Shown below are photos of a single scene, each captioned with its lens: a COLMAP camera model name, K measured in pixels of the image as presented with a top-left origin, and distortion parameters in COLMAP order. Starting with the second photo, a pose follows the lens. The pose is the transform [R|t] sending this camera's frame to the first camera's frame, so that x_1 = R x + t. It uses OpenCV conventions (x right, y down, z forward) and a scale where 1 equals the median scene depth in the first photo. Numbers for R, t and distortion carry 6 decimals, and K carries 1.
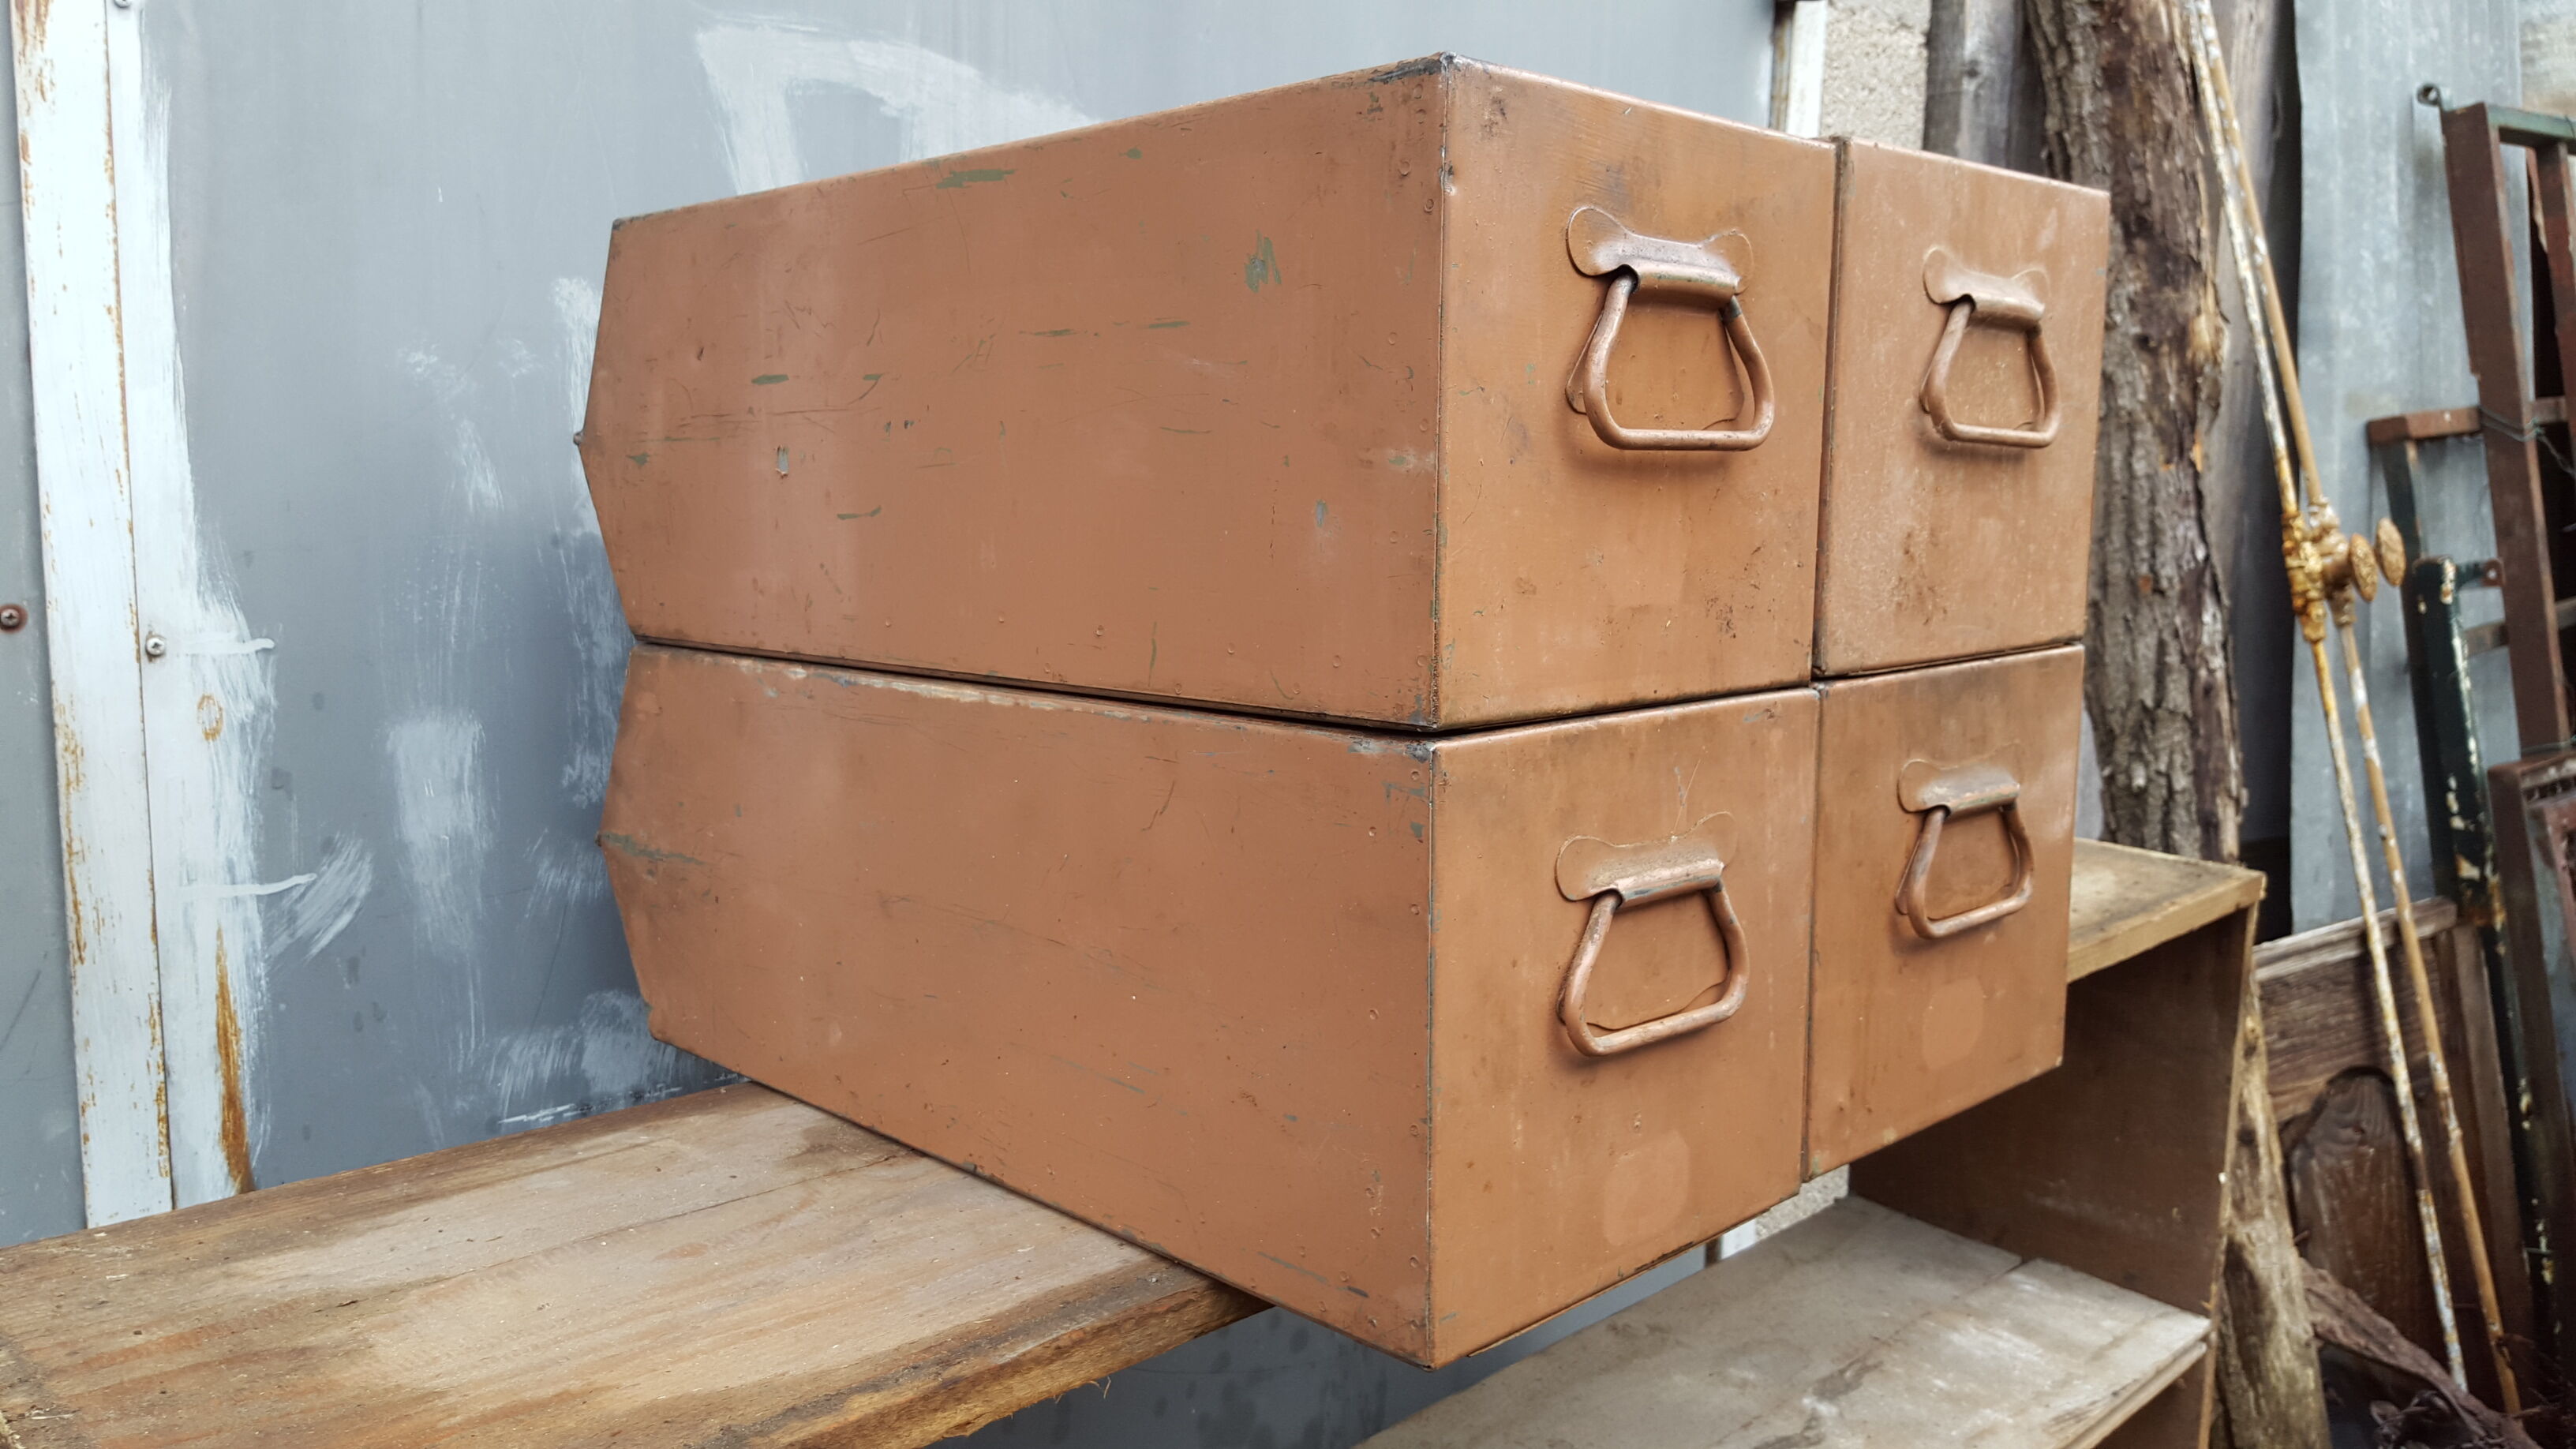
lens RADIAL K [[1923.4, 0, 1225.0], [0, 1923.4, 707.1], [0, 0, 1]] dist [0.055287, -0.085633]
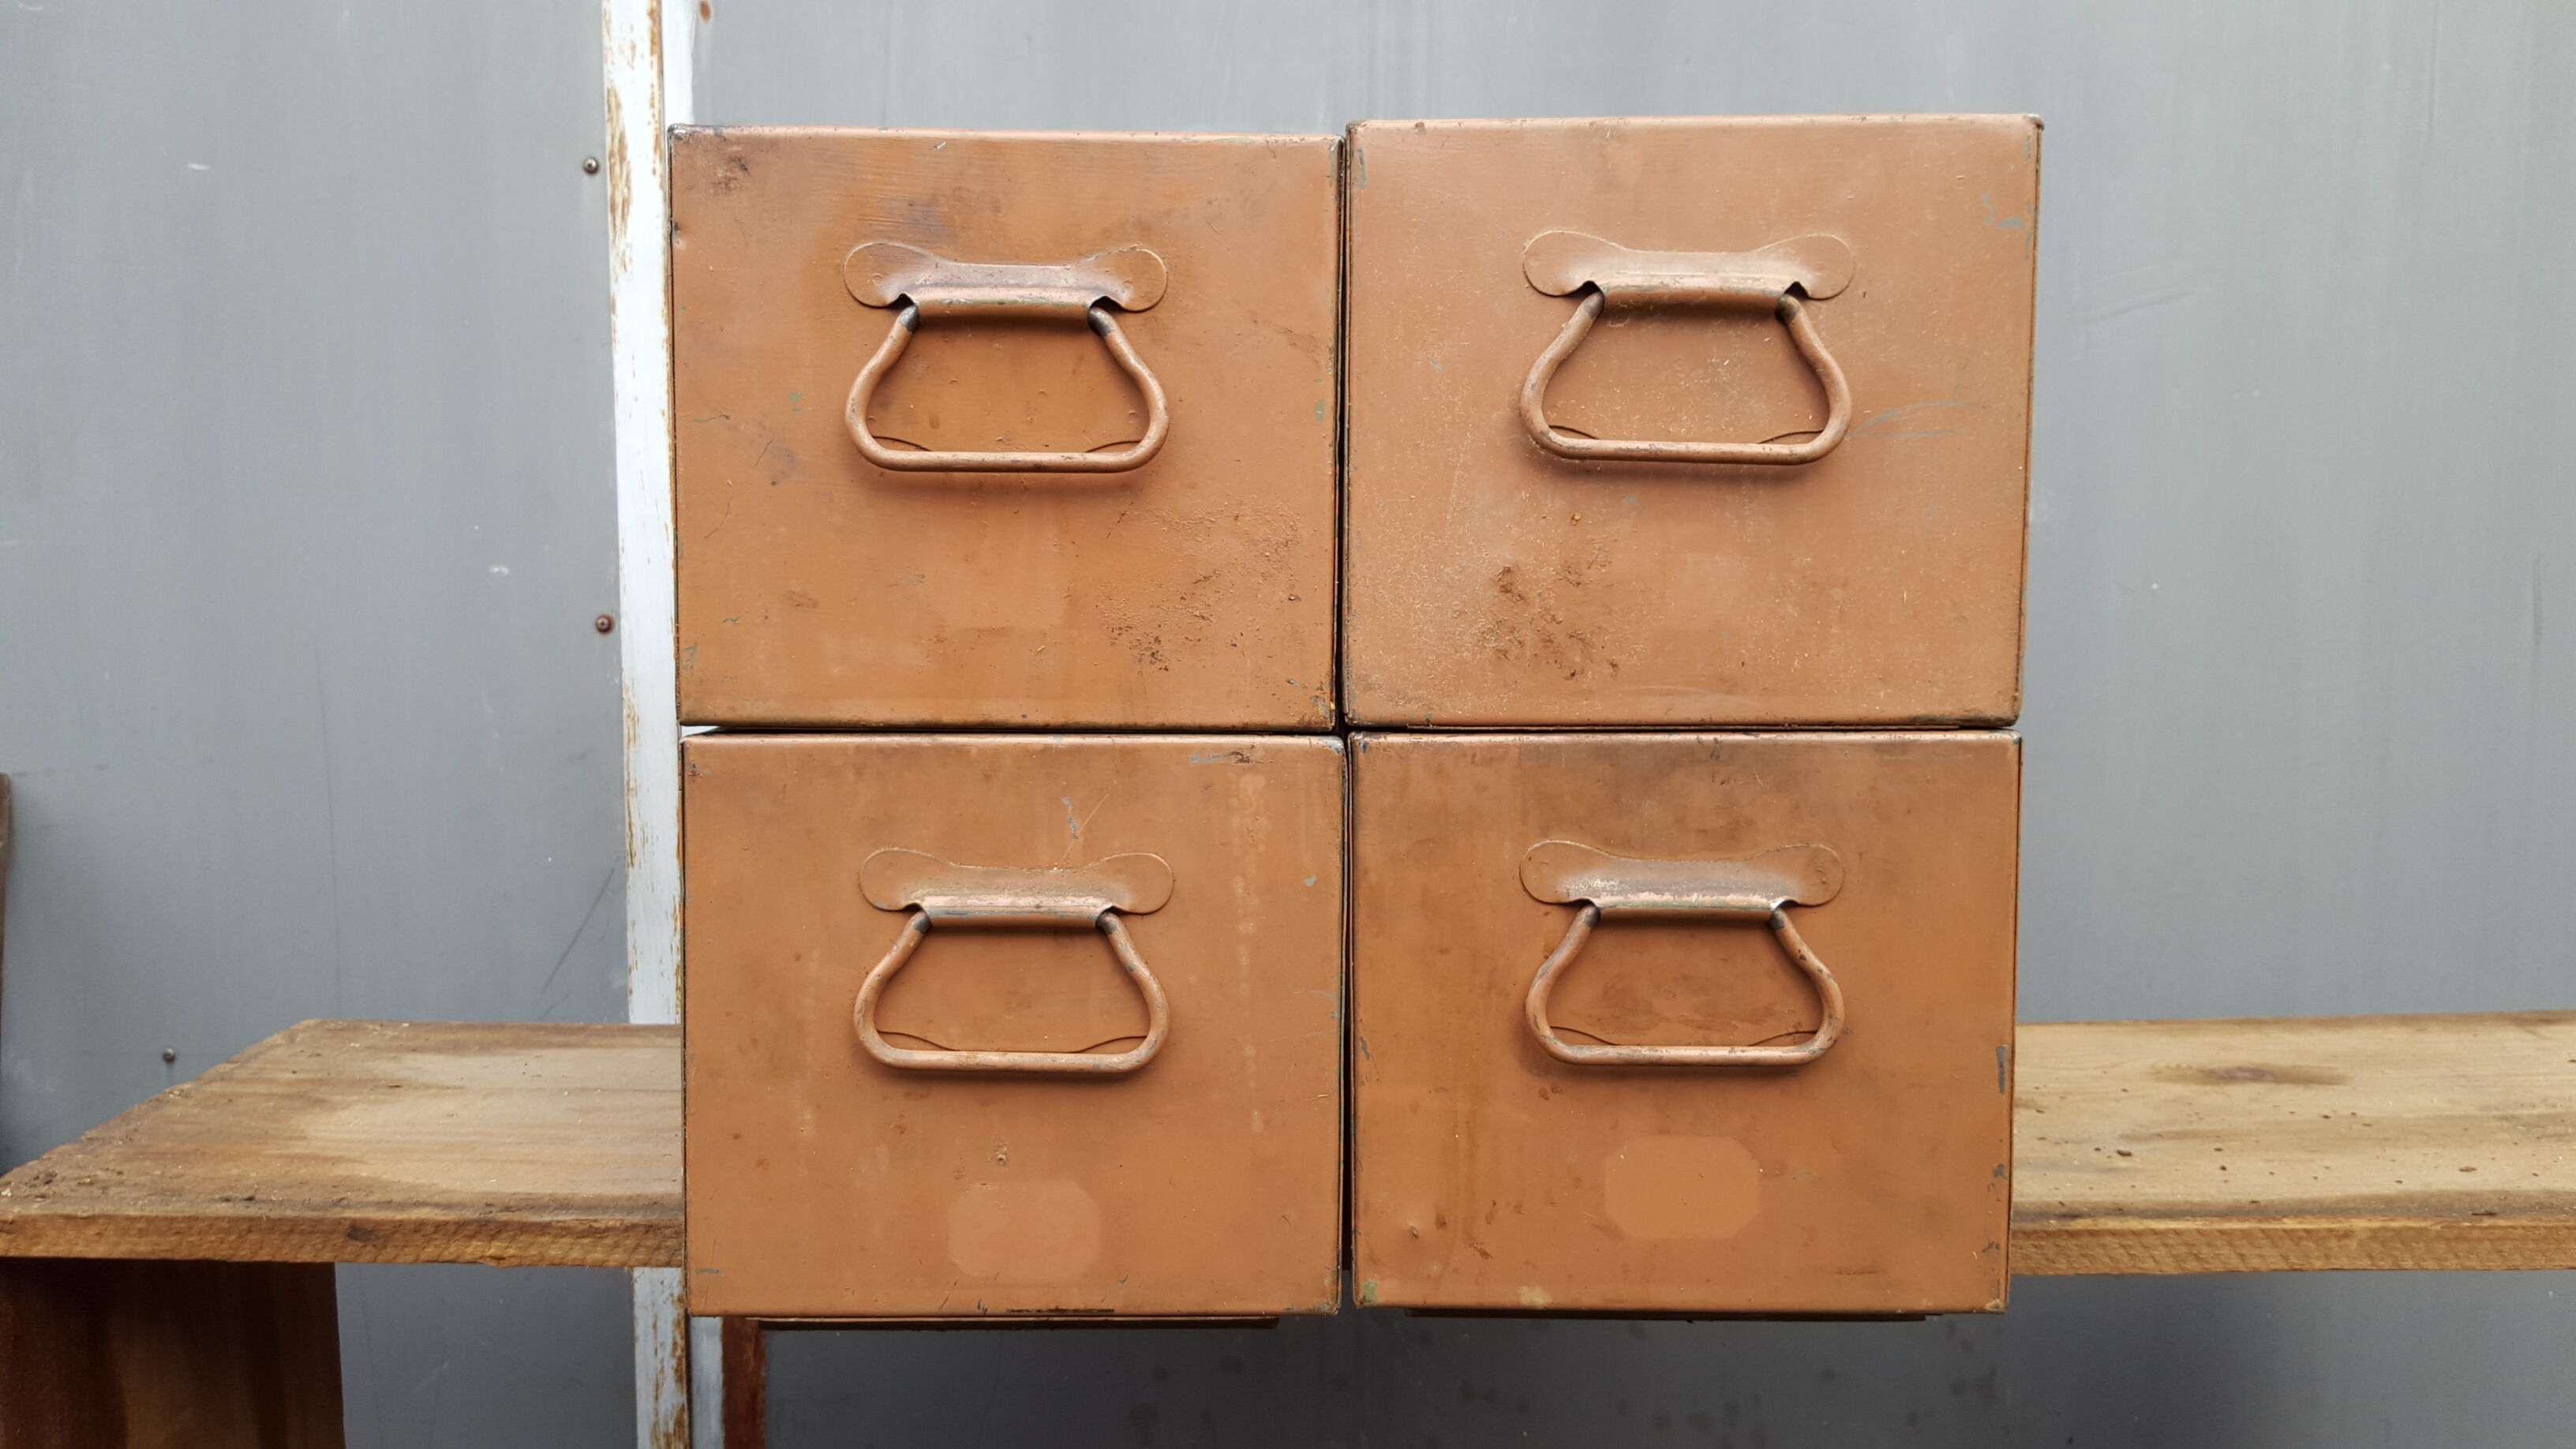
lens RADIAL K [[1923.4, 0, 1242.1], [0, 1923.4, 693.0], [0, 0, 1]] dist [0.055287, -0.085633]
pose [[0.725862, 0.049679, -0.686044, 0.908469], [-0.084921, 0.996230, -0.017709, -0.011255], [0.682578, 0.071115, 0.727344, 0.333262]]
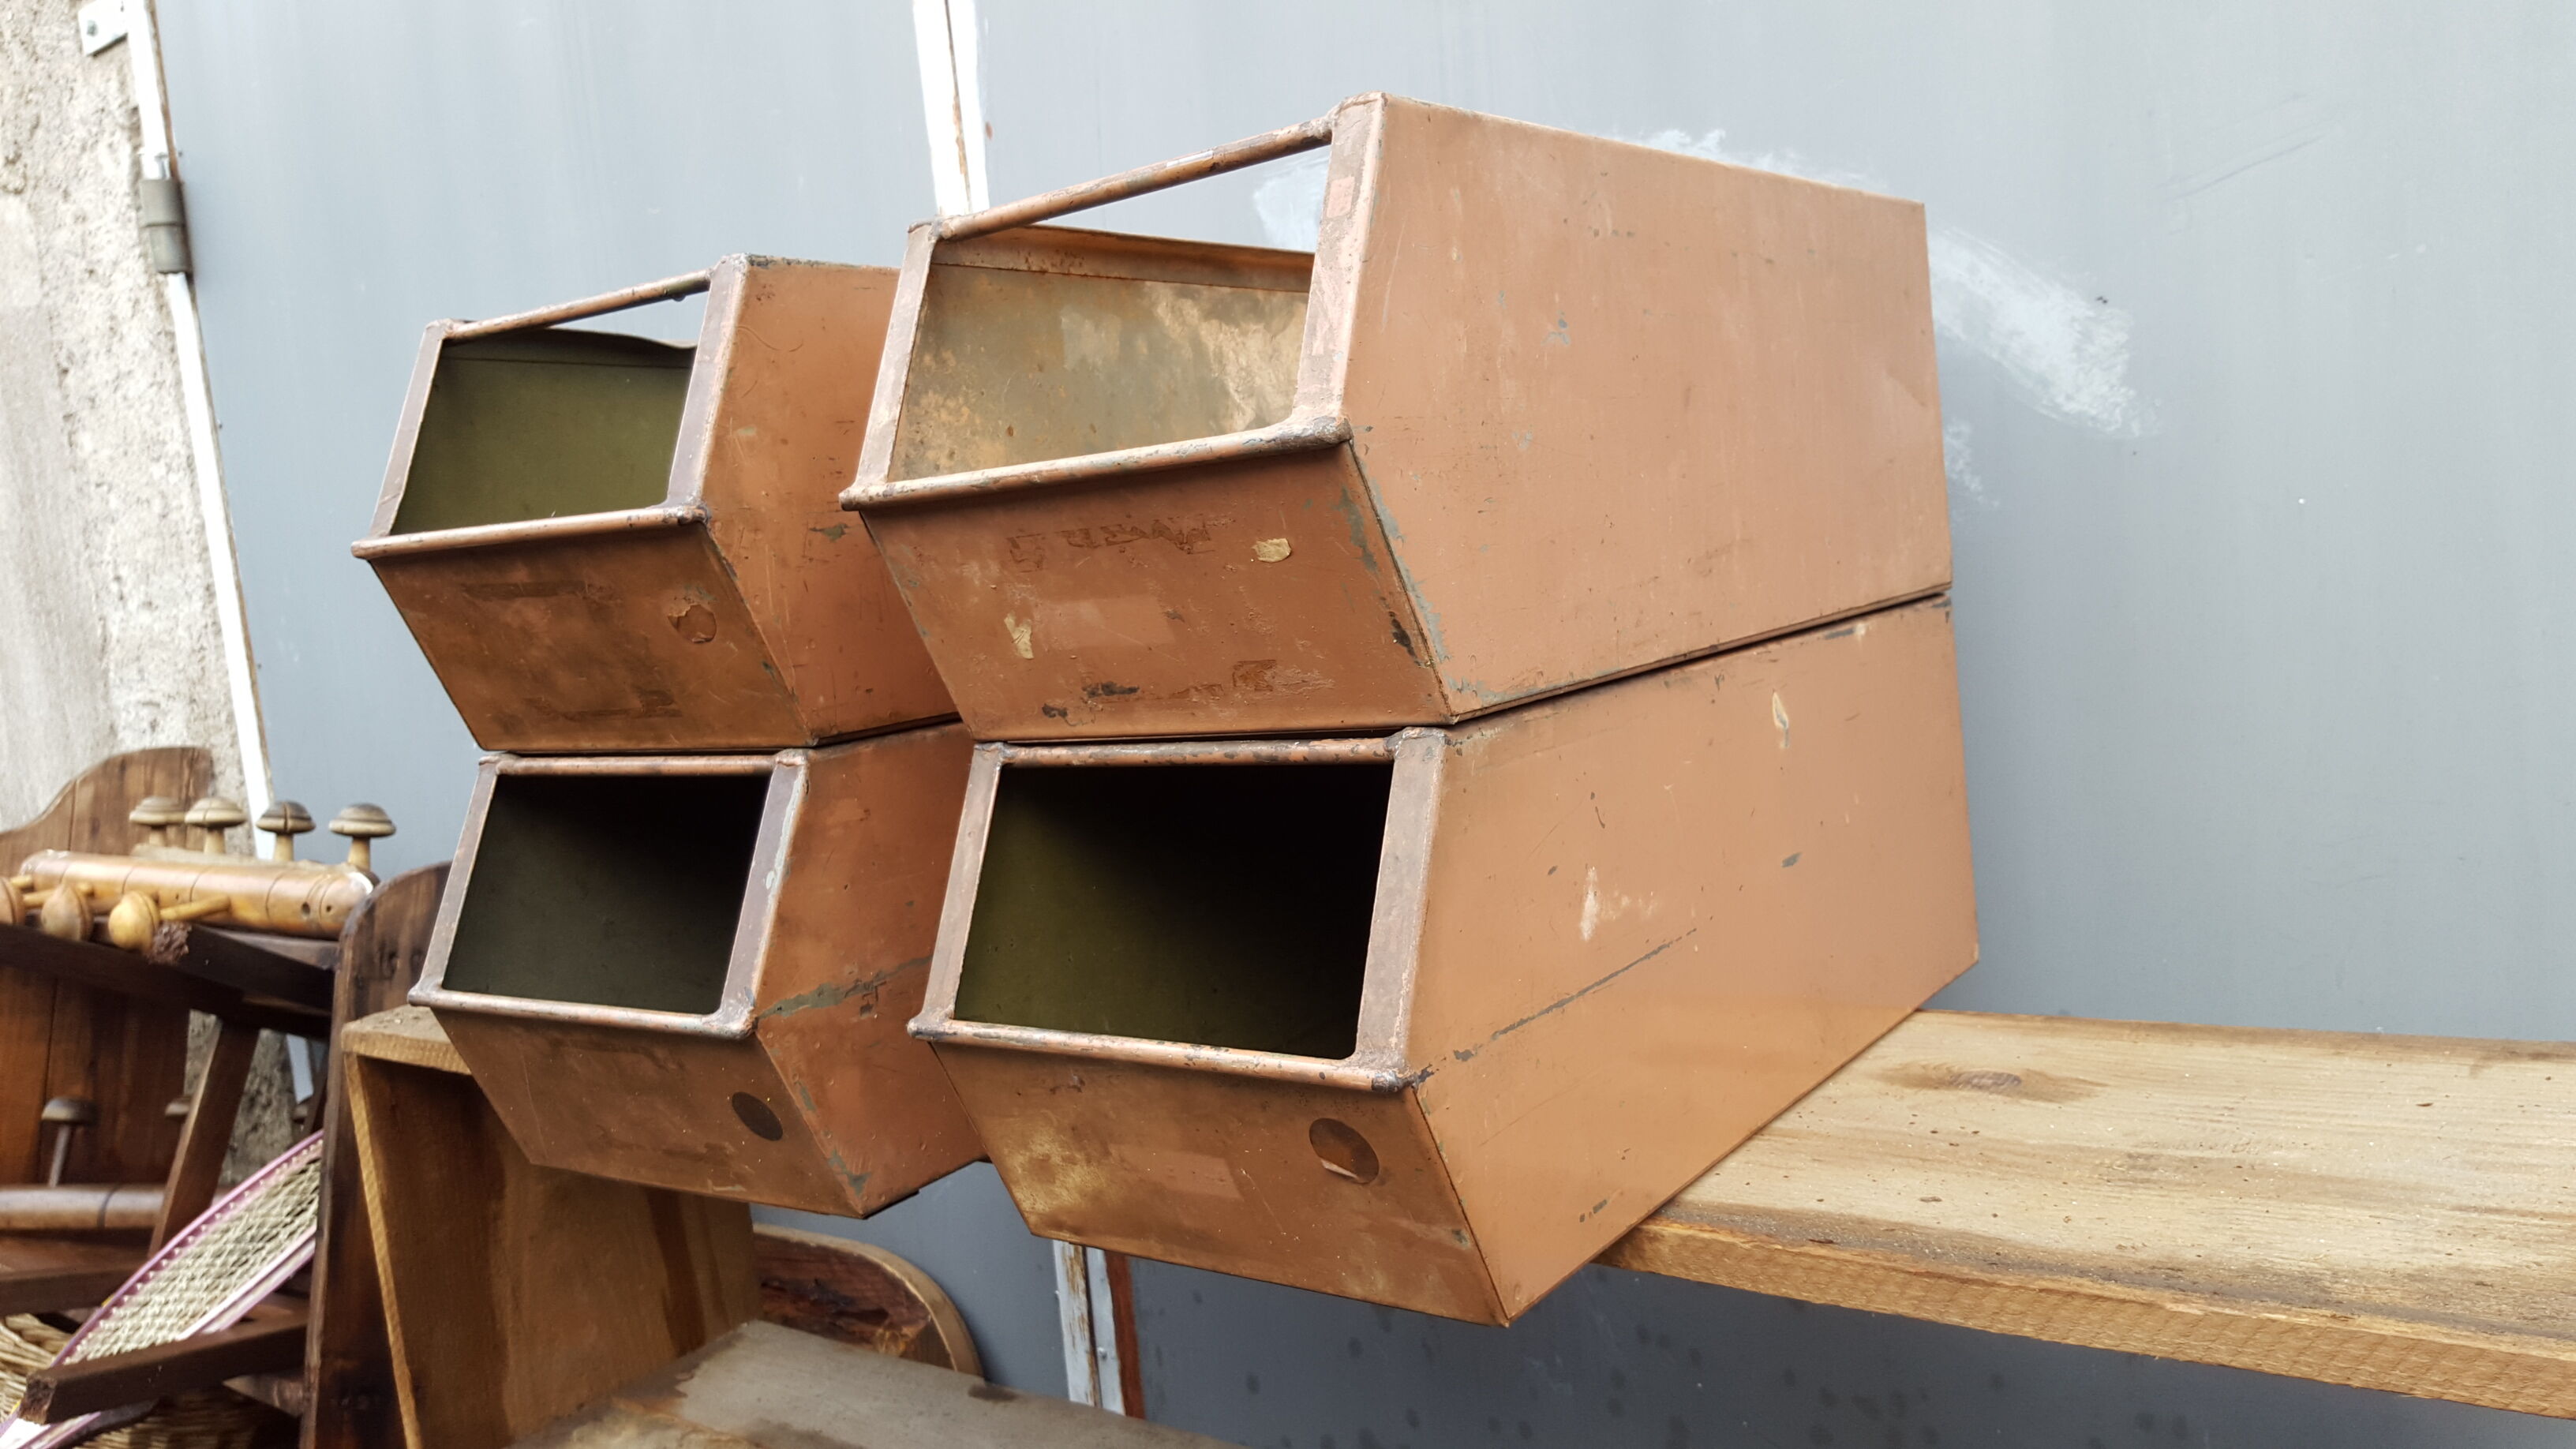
lens RADIAL K [[1923.4, 0, 1276.5], [0, 1923.4, 708.0], [0, 0, 1]] dist [0.055287, -0.085633]
pose [[0.197889, 0.073967, -0.977430, 1.565796], [-0.035216, 0.997042, 0.068321, -0.126245], [0.979592, 0.020901, 0.199908, 1.128623]]
